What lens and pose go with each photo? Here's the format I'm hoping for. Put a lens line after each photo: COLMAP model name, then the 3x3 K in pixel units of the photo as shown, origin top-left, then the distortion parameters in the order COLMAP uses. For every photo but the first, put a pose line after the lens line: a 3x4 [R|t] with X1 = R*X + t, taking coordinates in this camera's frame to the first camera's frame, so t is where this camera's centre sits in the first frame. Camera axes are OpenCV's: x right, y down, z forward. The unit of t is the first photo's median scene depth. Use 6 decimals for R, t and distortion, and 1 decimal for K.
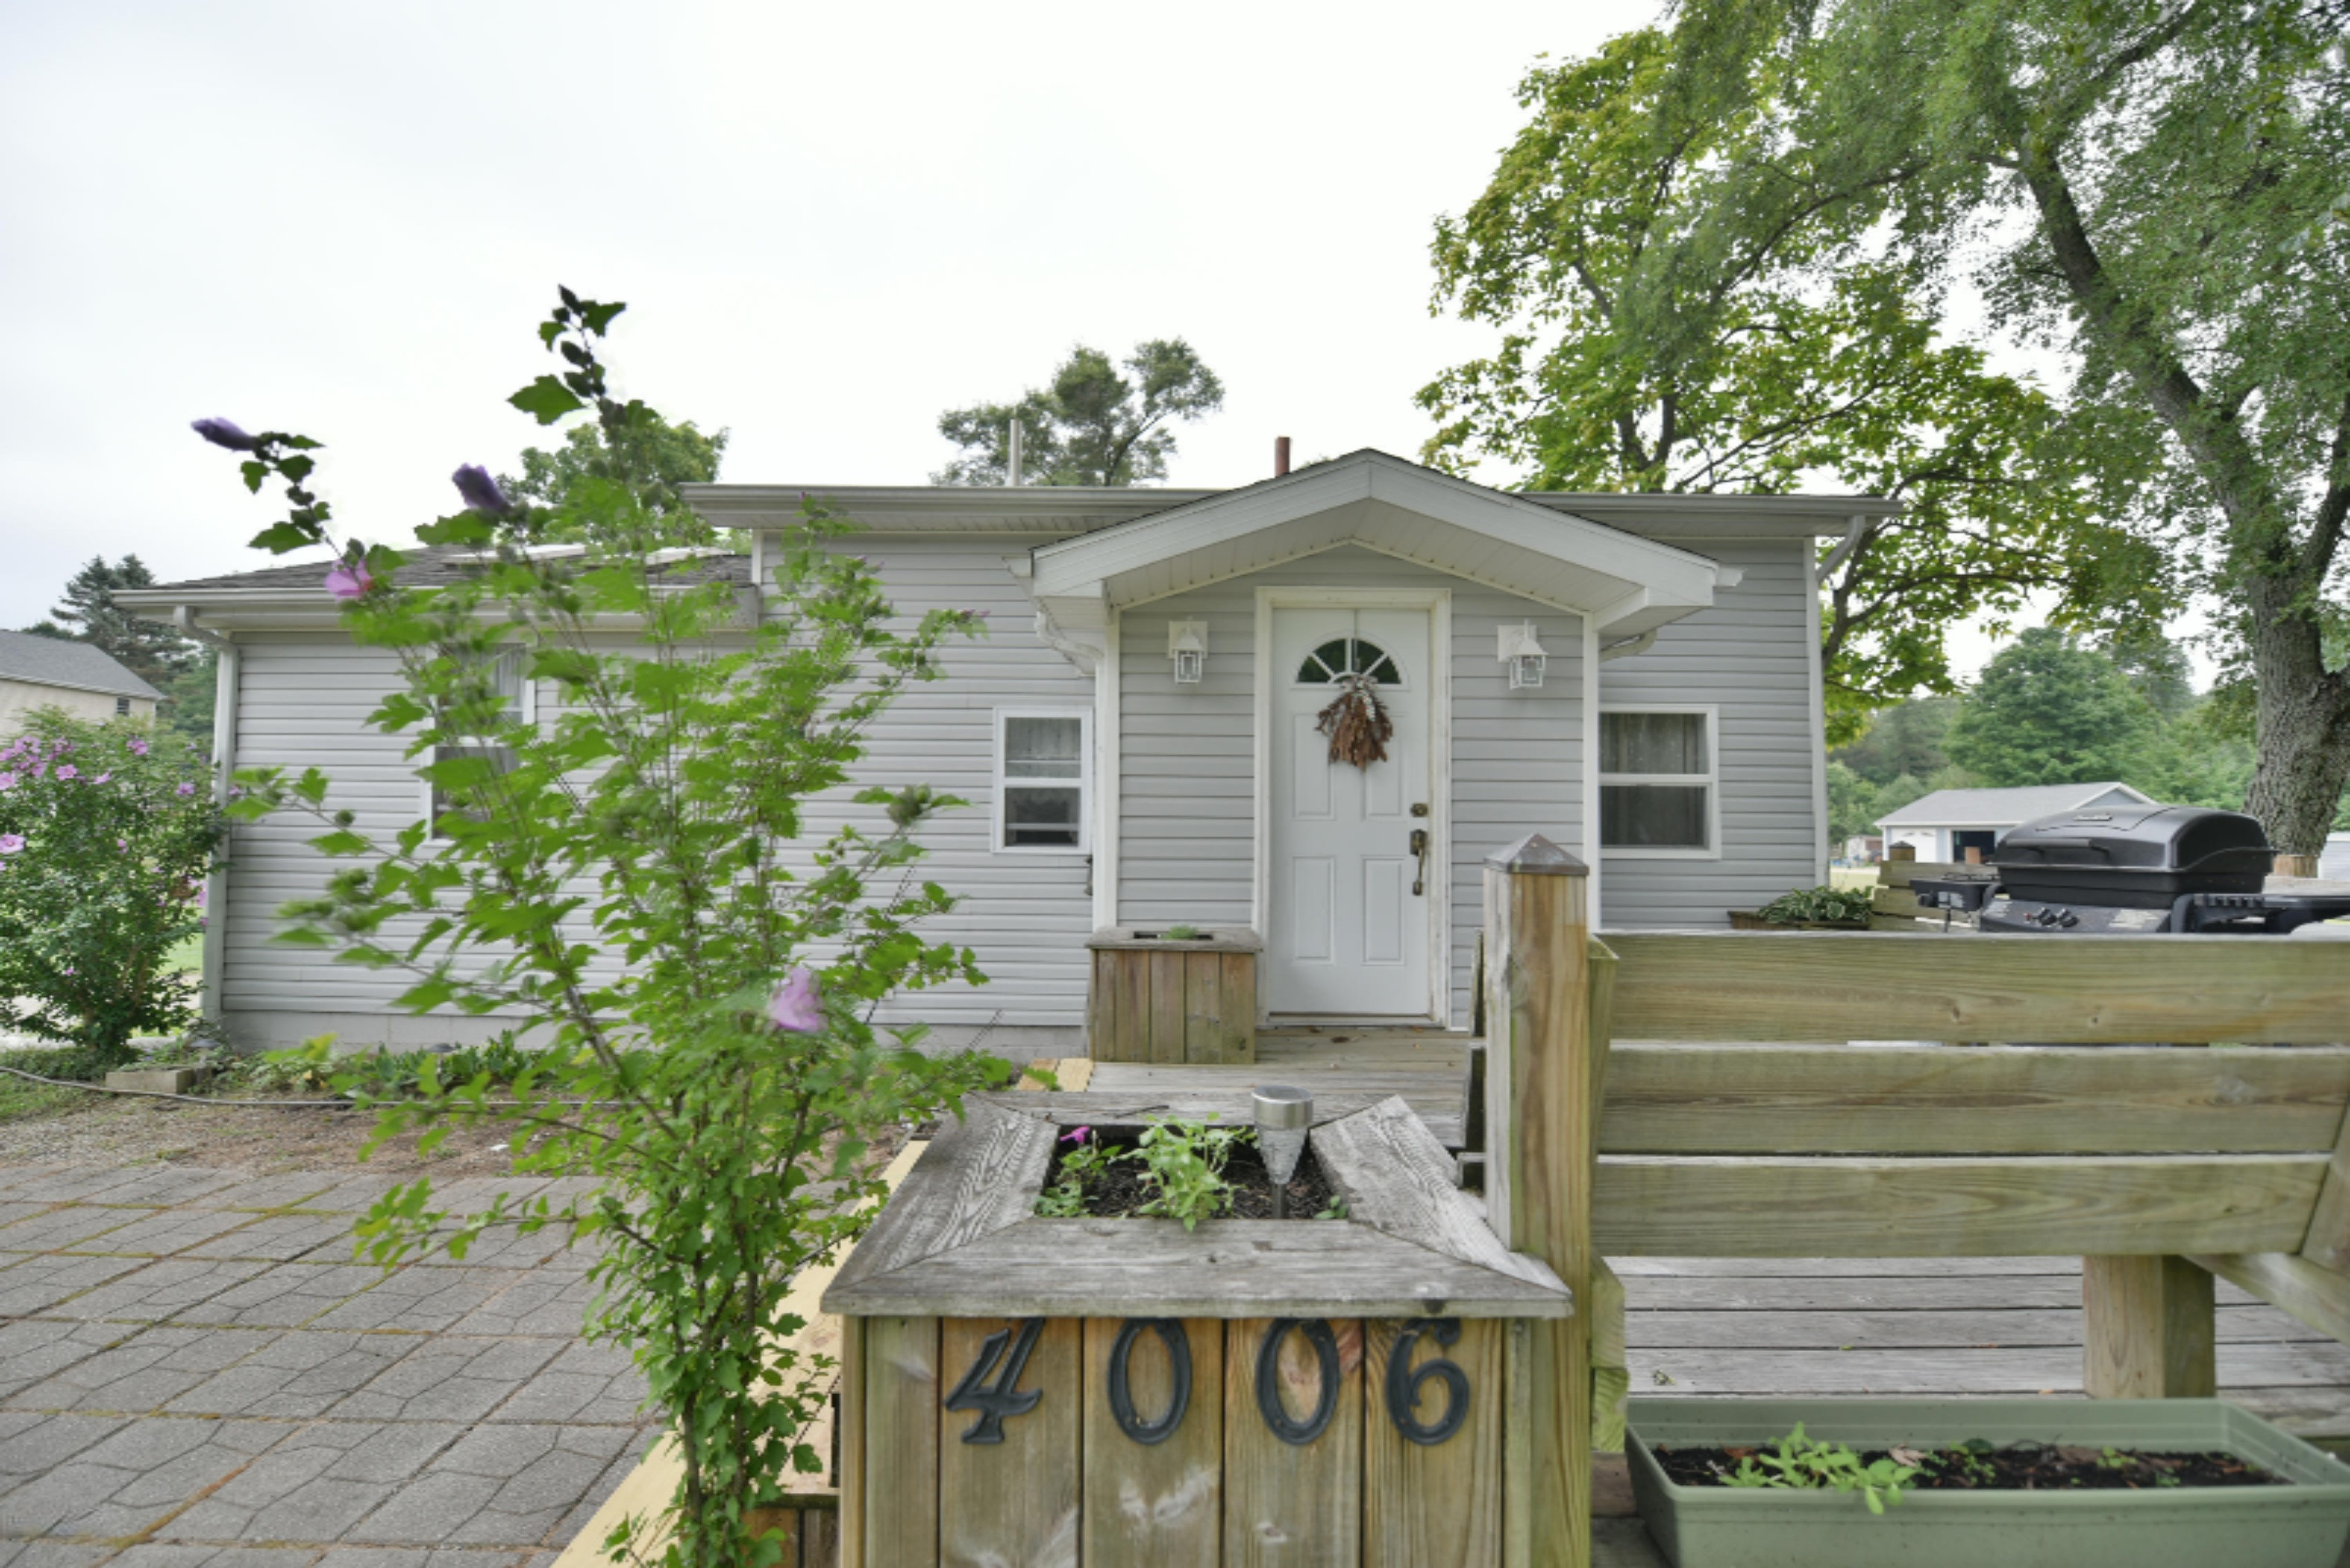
lens RADIAL K [[932.2, 0, 1175.0], [0, 932.2, 784.0], [0, 0, 1]] dist [-0.009956, -0.004036]
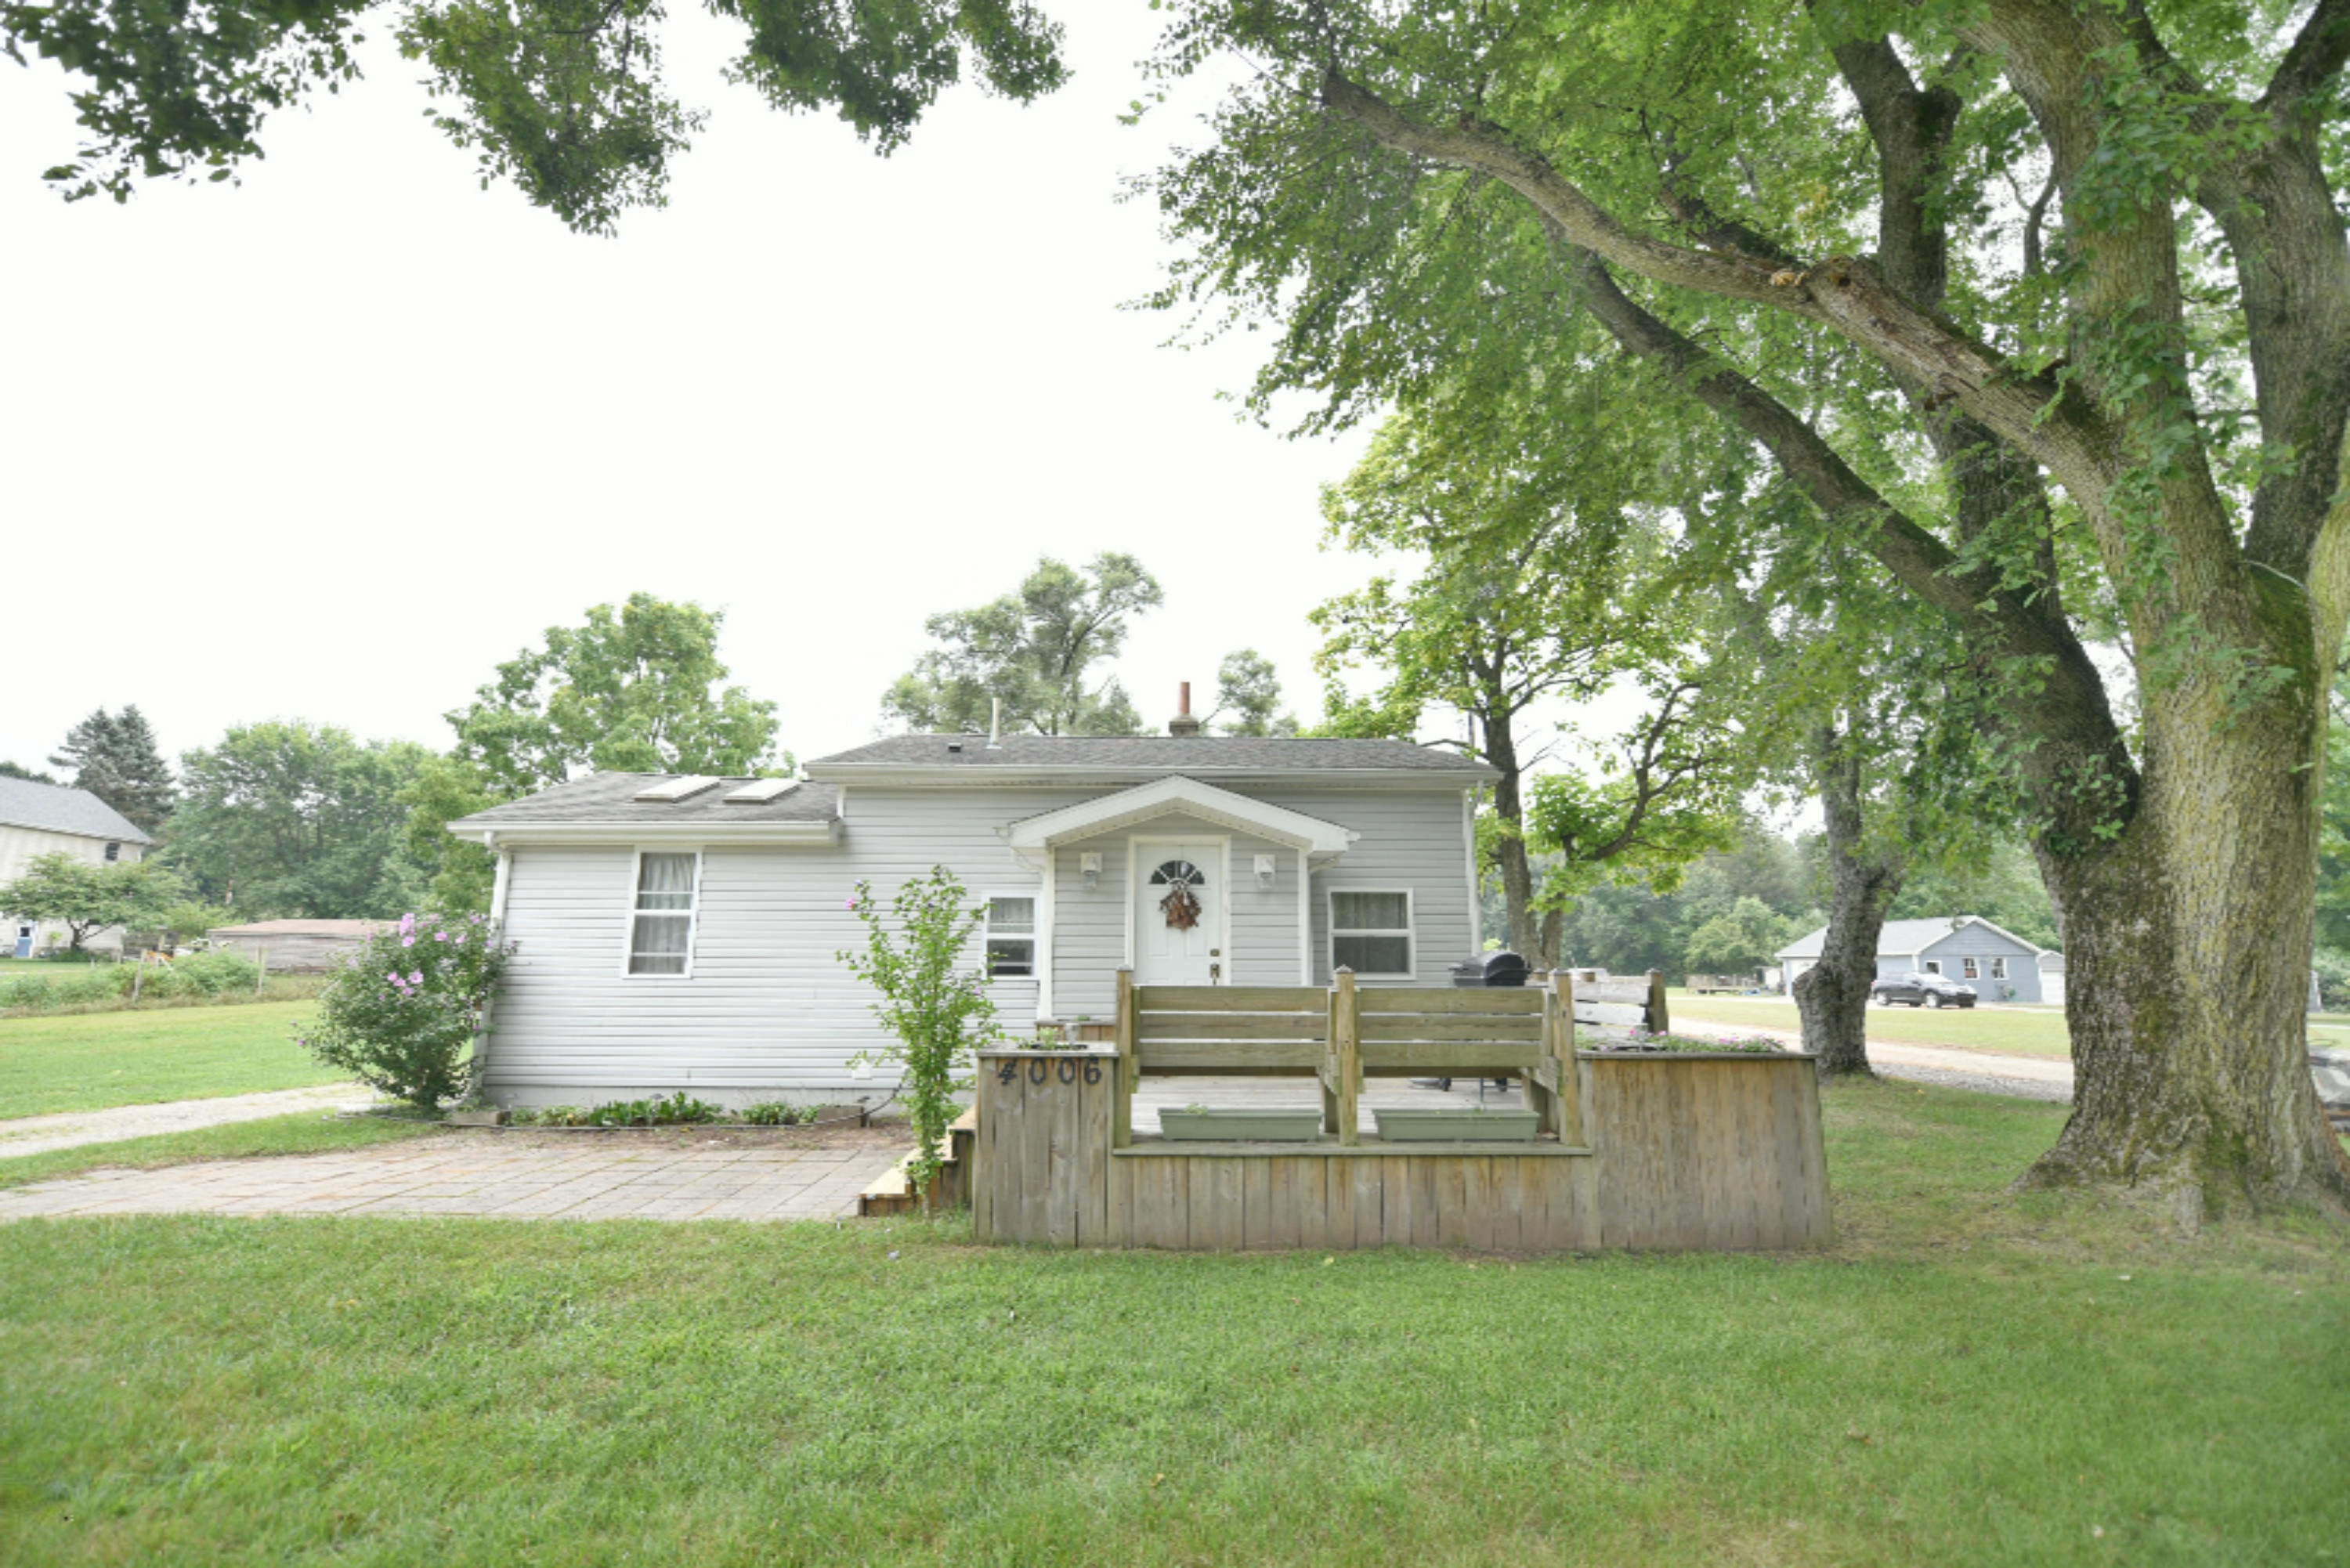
lens RADIAL K [[932.2, 0, 1175.0], [0, 932.2, 784.0], [0, 0, 1]] dist [-0.009956, -0.004036]
pose [[0.999184, -0.000086, 0.040379, 0.082907], [0.005915, 0.989522, -0.144258, -0.029596], [-0.039944, 0.144379, 0.988716, -0.689772]]
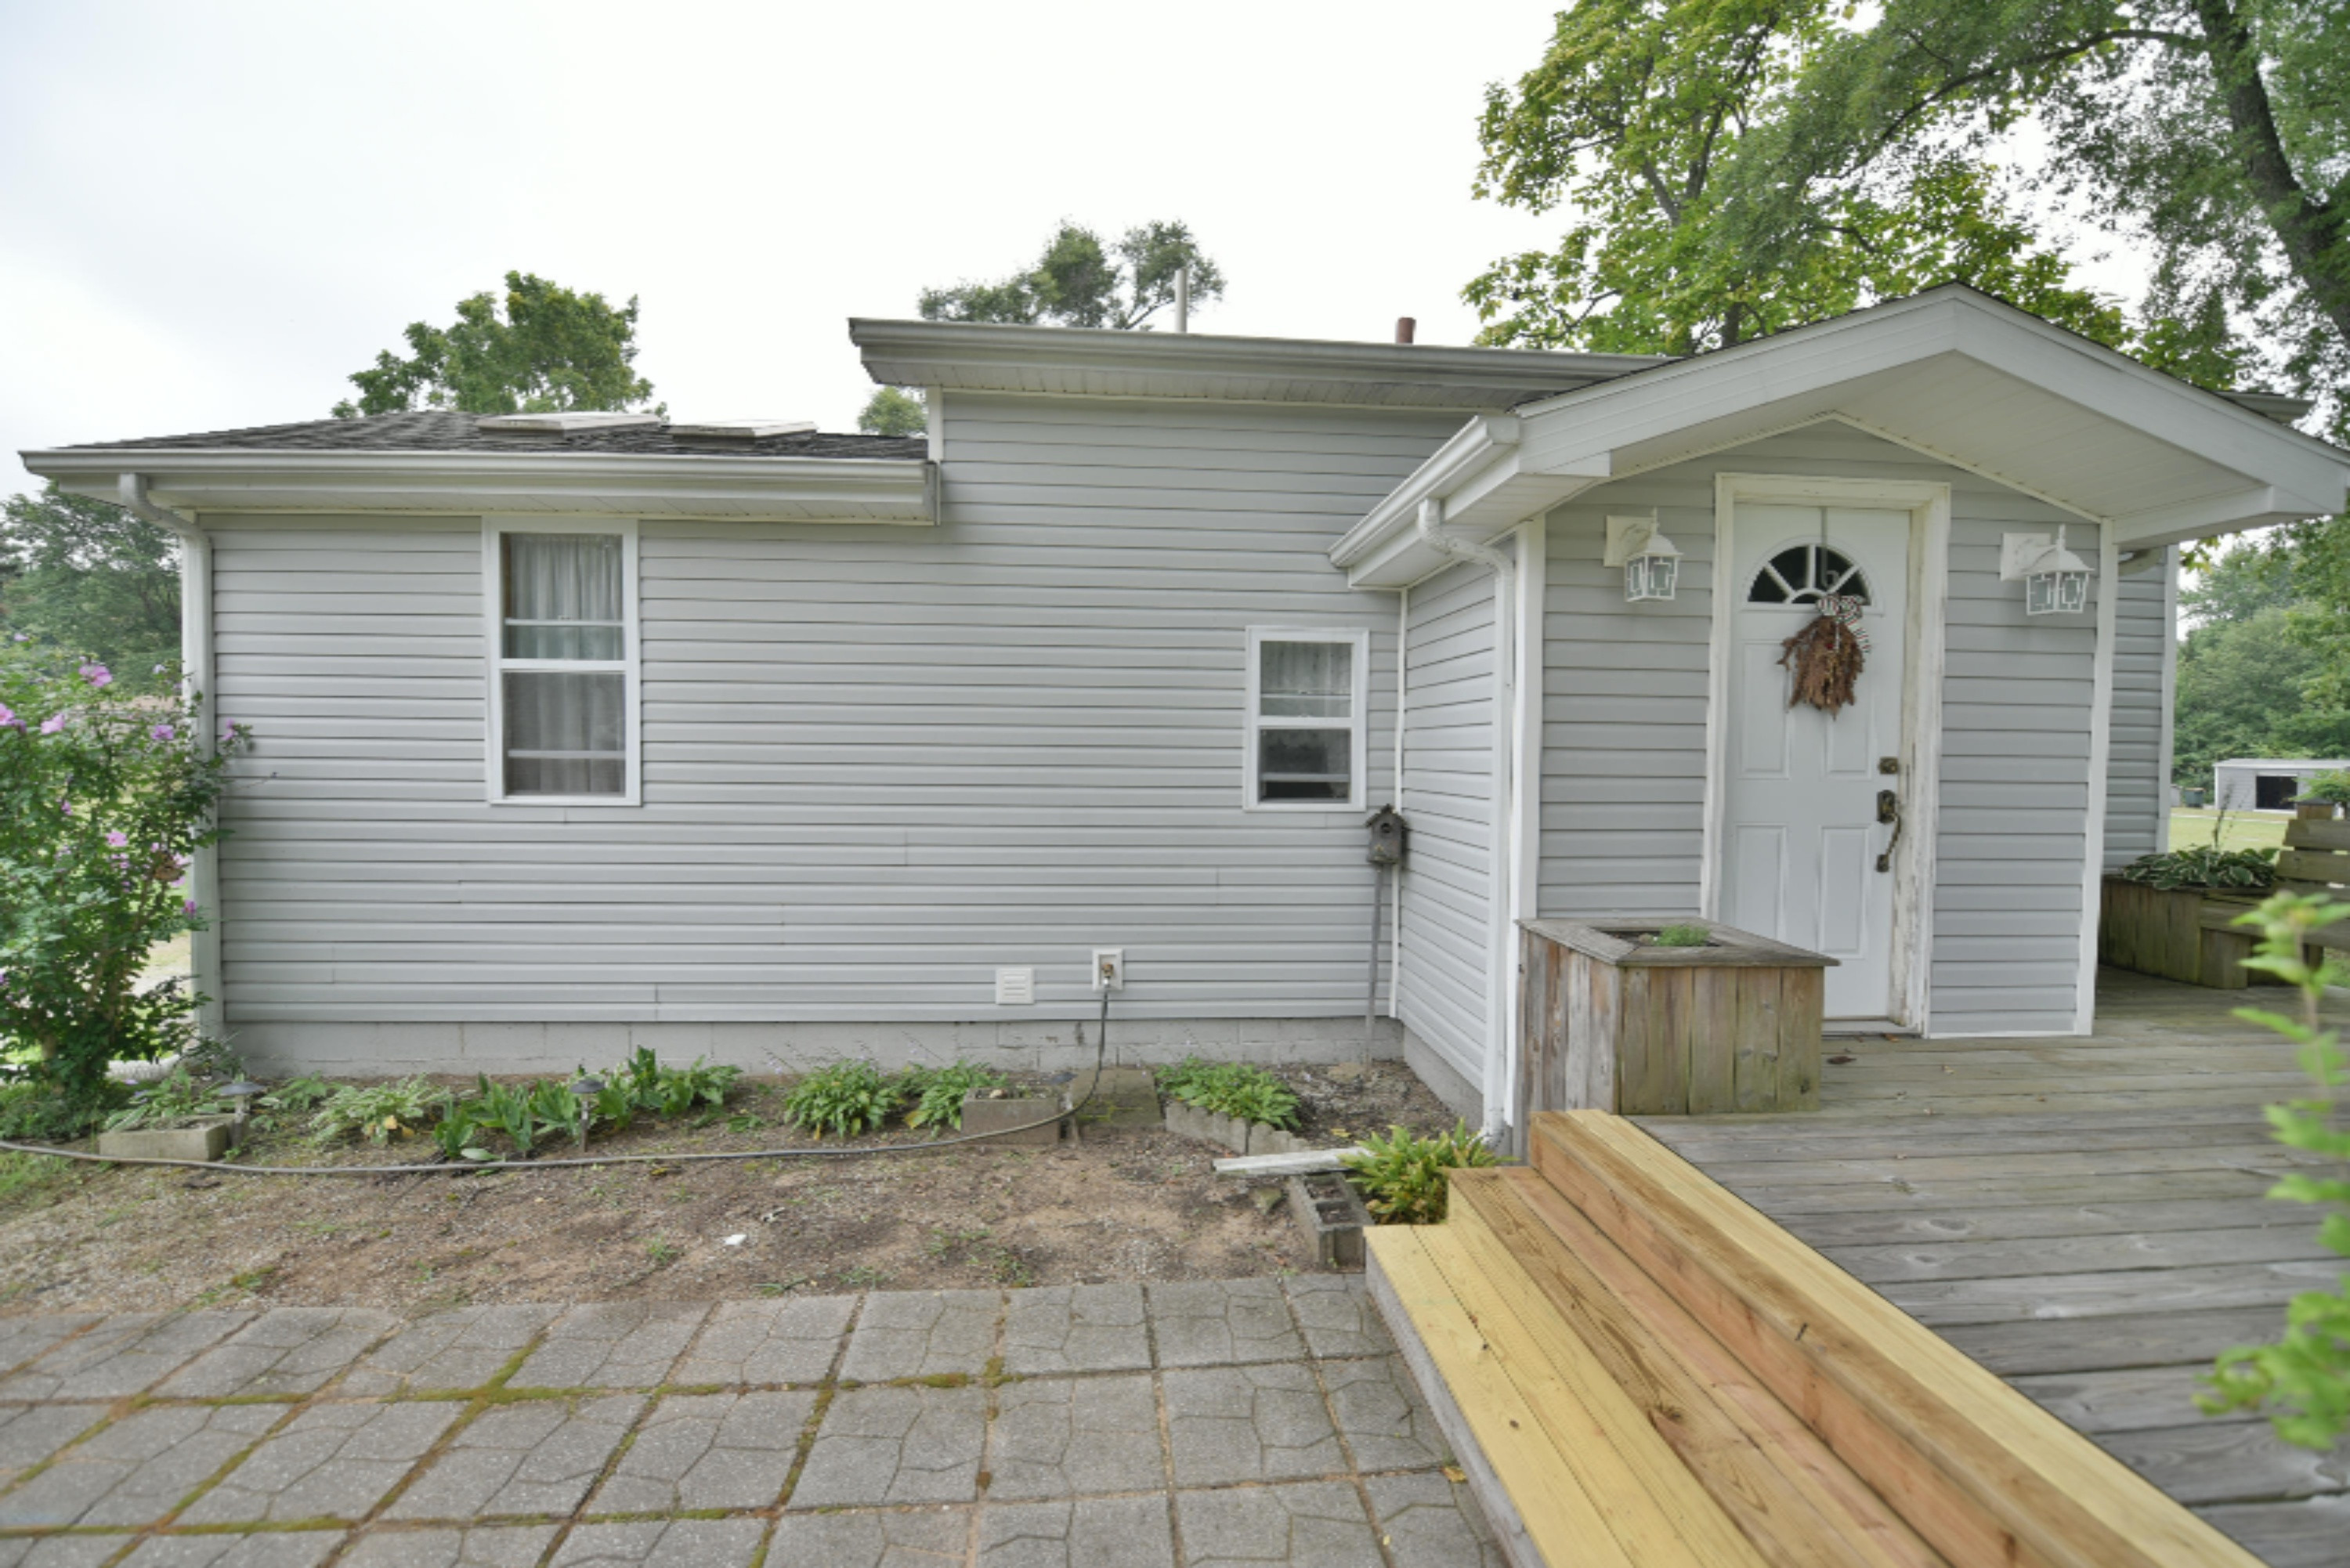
lens RADIAL K [[940.2, 0, 1175.0], [0, 940.2, 784.0], [0, 0, 1]] dist [-0.010592, -0.004004]
pose [[0.996823, -0.002288, 0.079611, -0.319145], [-0.004324, 0.996558, 0.082781, -0.015668], [-0.079526, -0.082862, 0.993383, 0.198265]]
